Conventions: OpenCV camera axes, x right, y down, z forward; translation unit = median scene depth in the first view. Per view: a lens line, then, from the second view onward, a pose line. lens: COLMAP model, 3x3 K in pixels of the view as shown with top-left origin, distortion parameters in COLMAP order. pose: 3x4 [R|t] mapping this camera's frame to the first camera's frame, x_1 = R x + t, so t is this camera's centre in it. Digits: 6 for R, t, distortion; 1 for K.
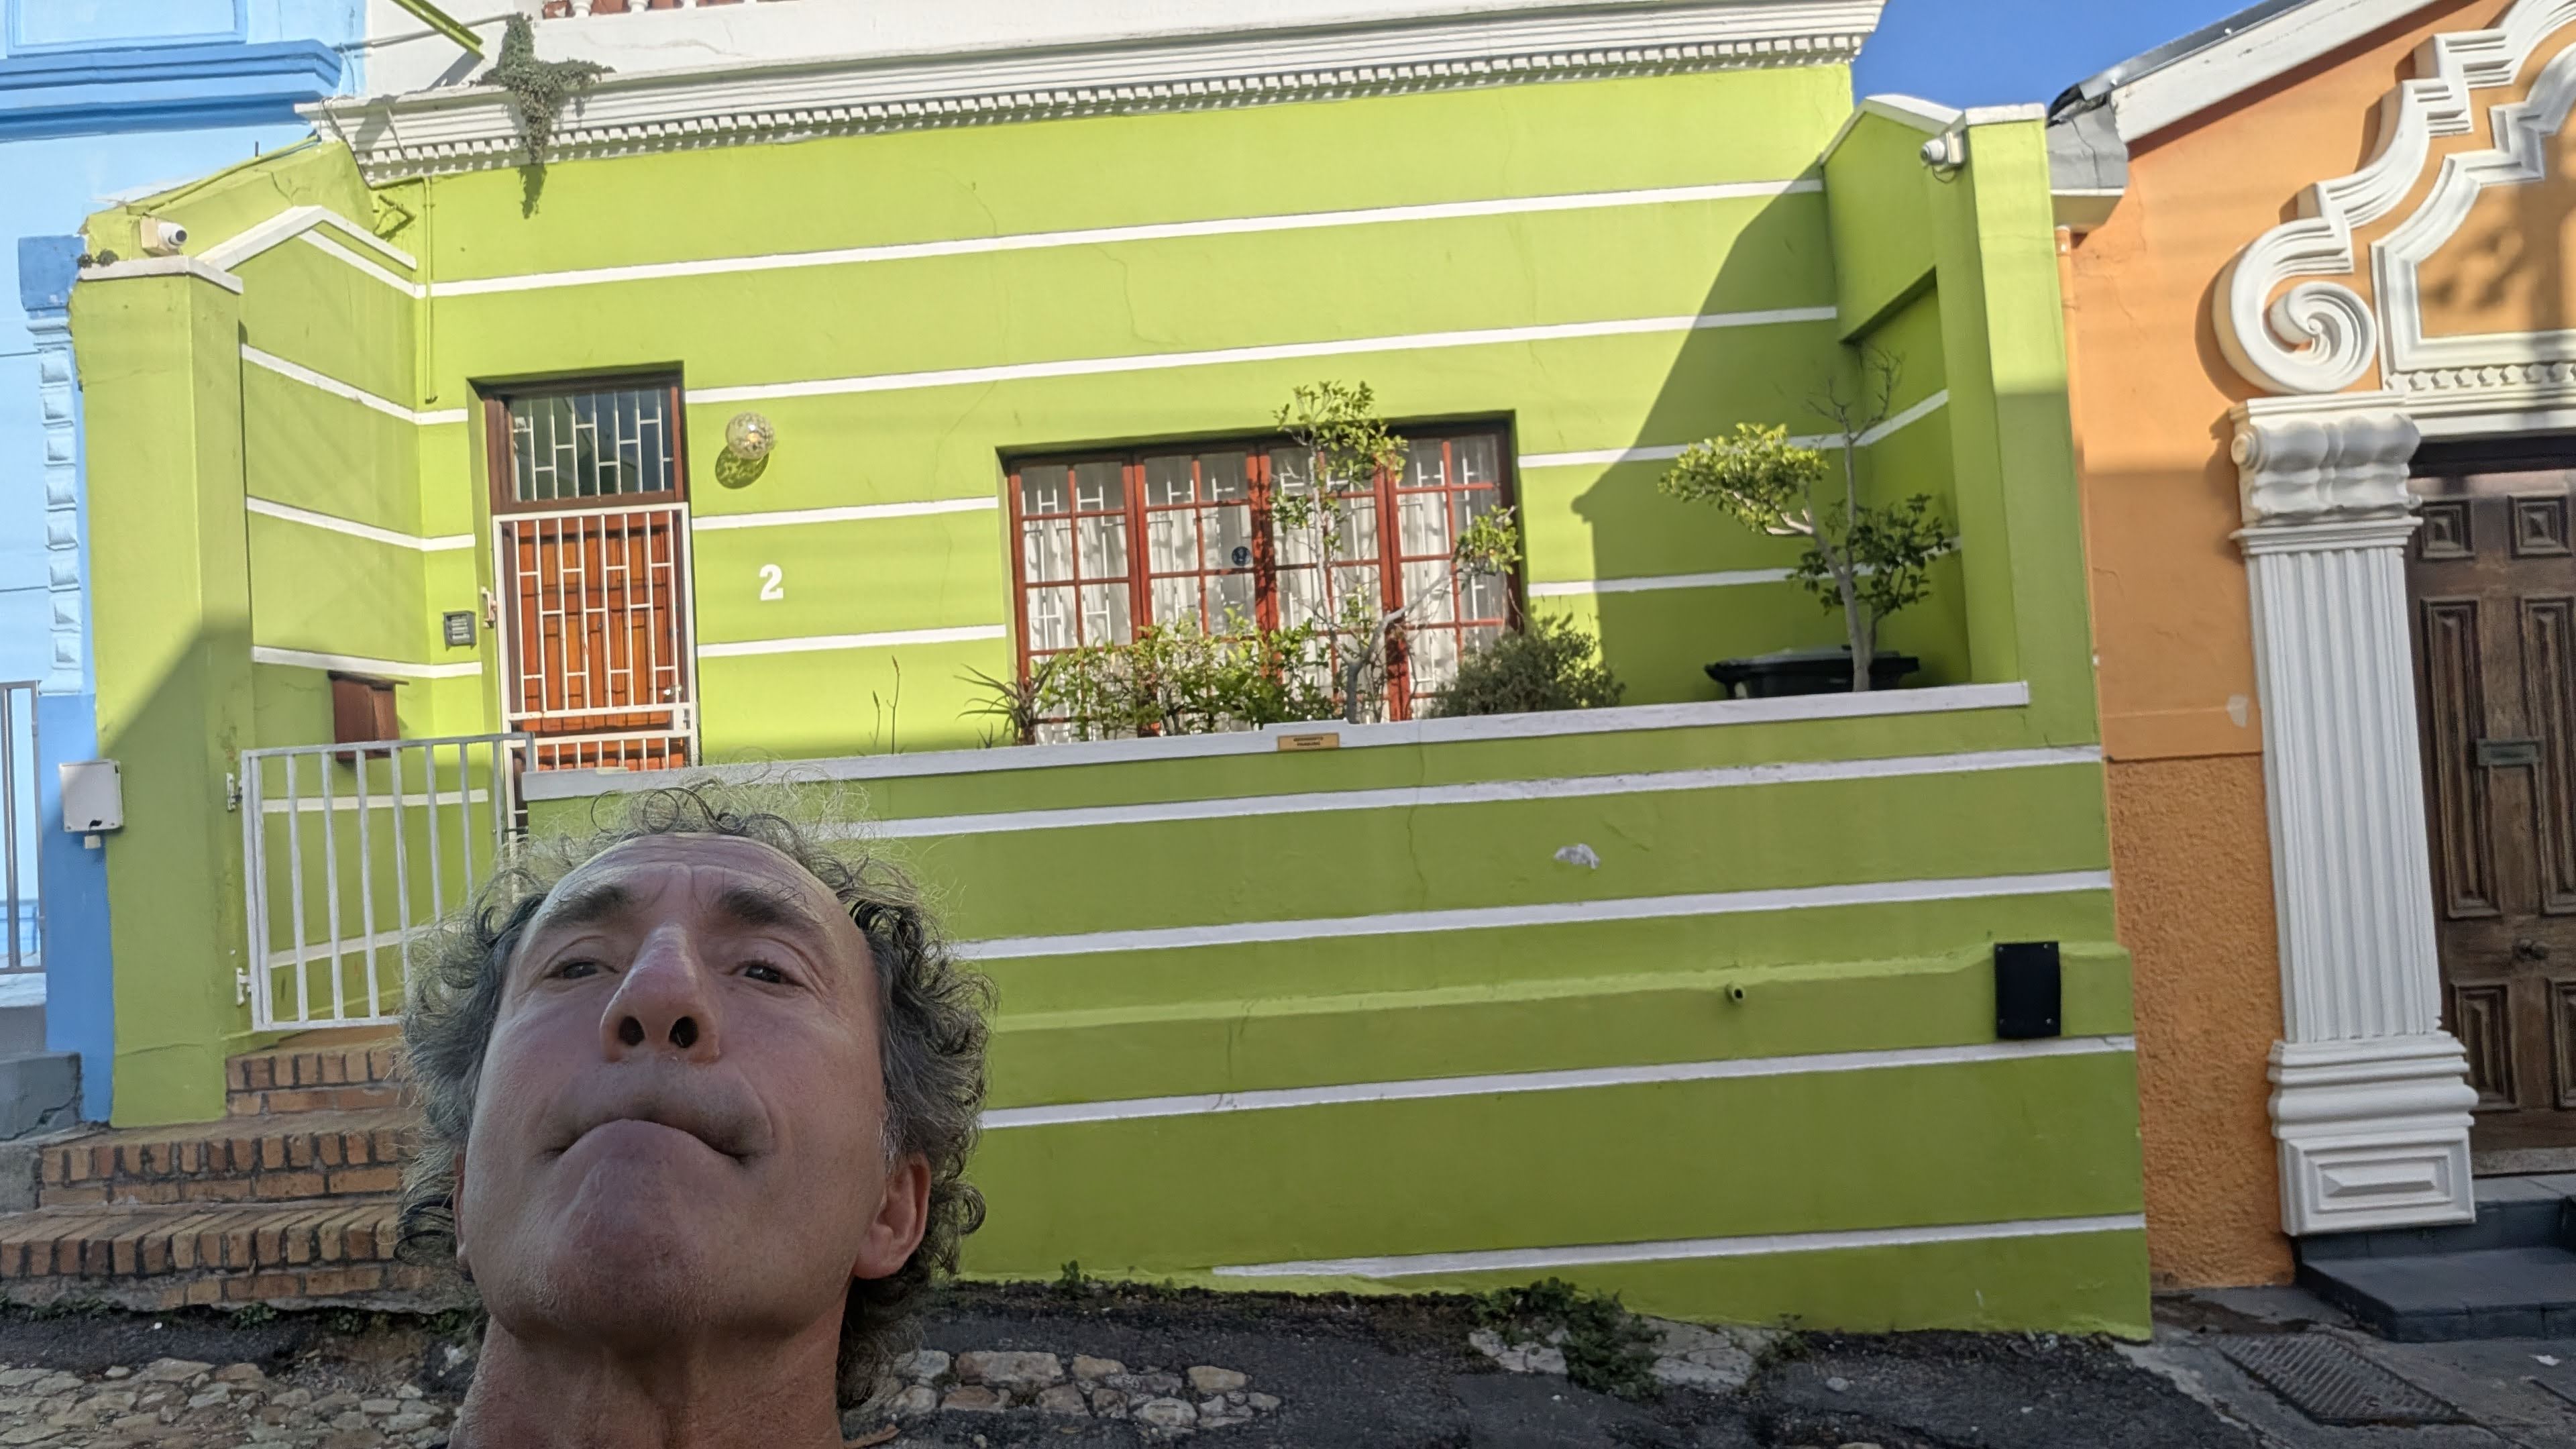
lens RADIAL K [[1686.0, 0, 1288.0], [0, 1686.0, 724.5], [0, 0, 1]] dist [-0.027147, -0.001416]
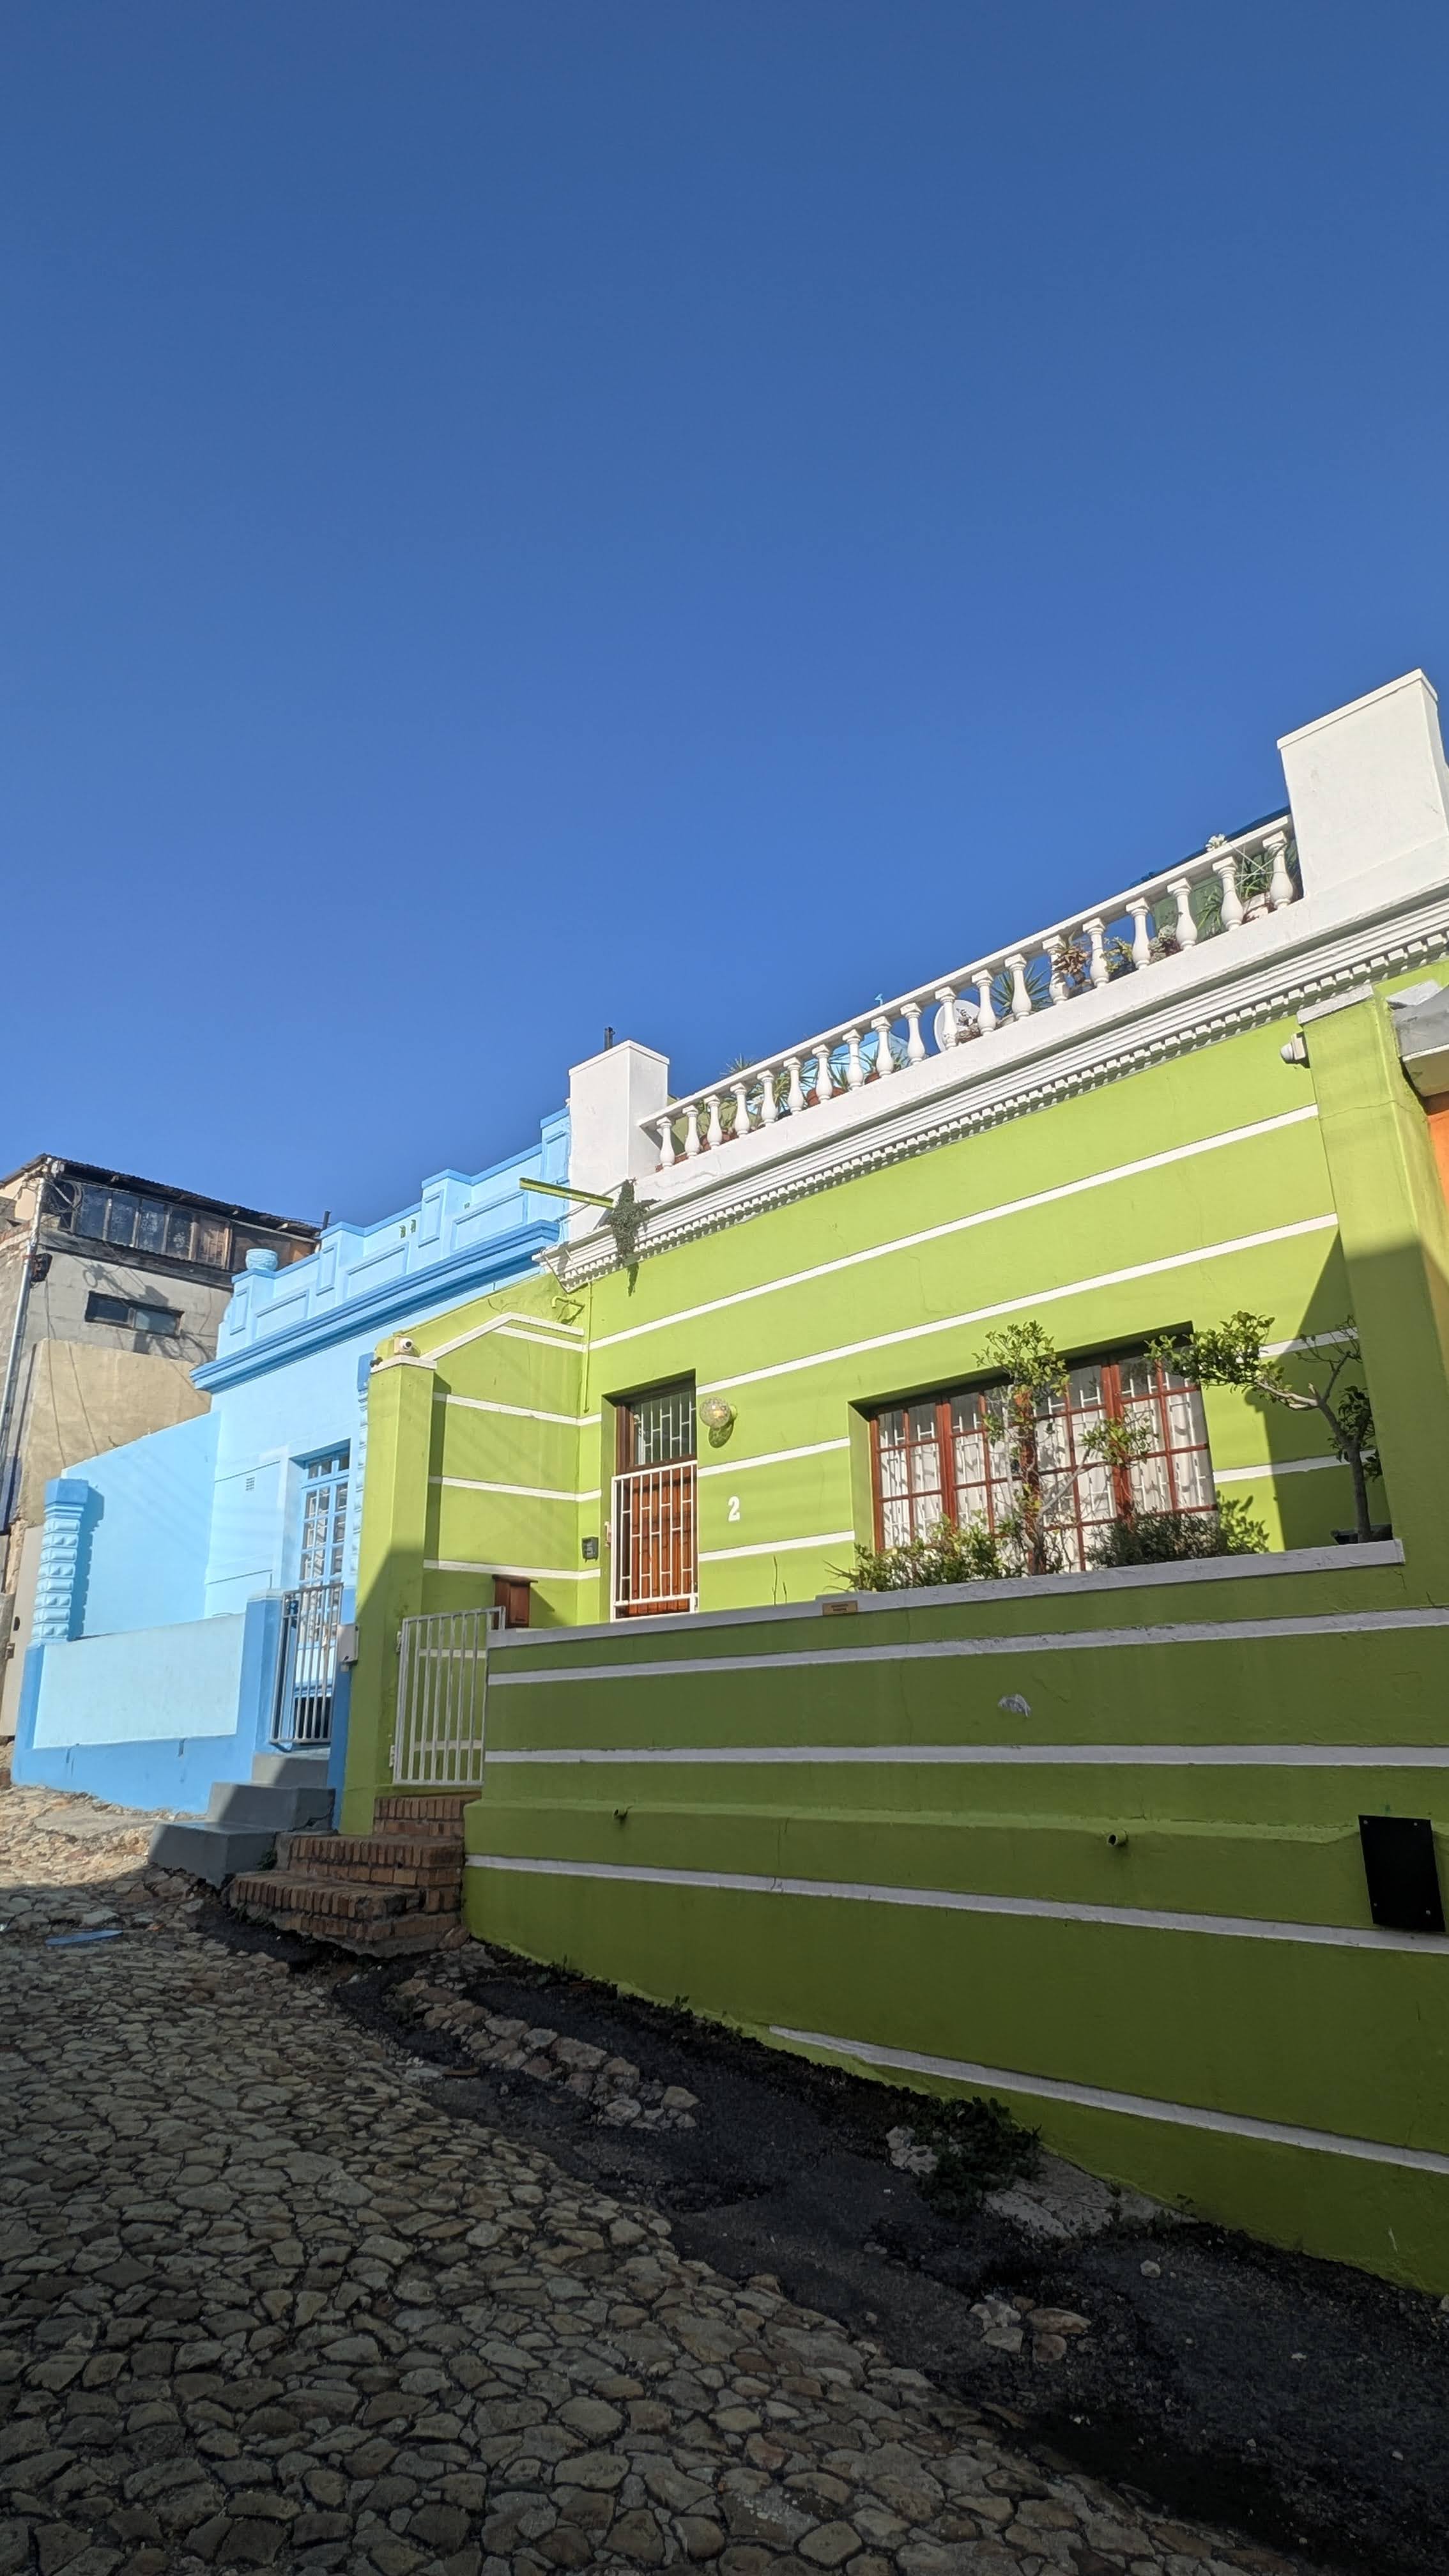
lens RADIAL K [[1421.9, 0, 724.5], [0, 1421.9, 1288.0], [0, 0, 1]] dist [0.023054, 0.002255]
pose [[0.706414, -0.164795, -0.688347, 0.599973], [-0.005645, 0.971175, -0.238299, 0.026524], [0.707776, 0.172224, 0.685122, 0.097902]]
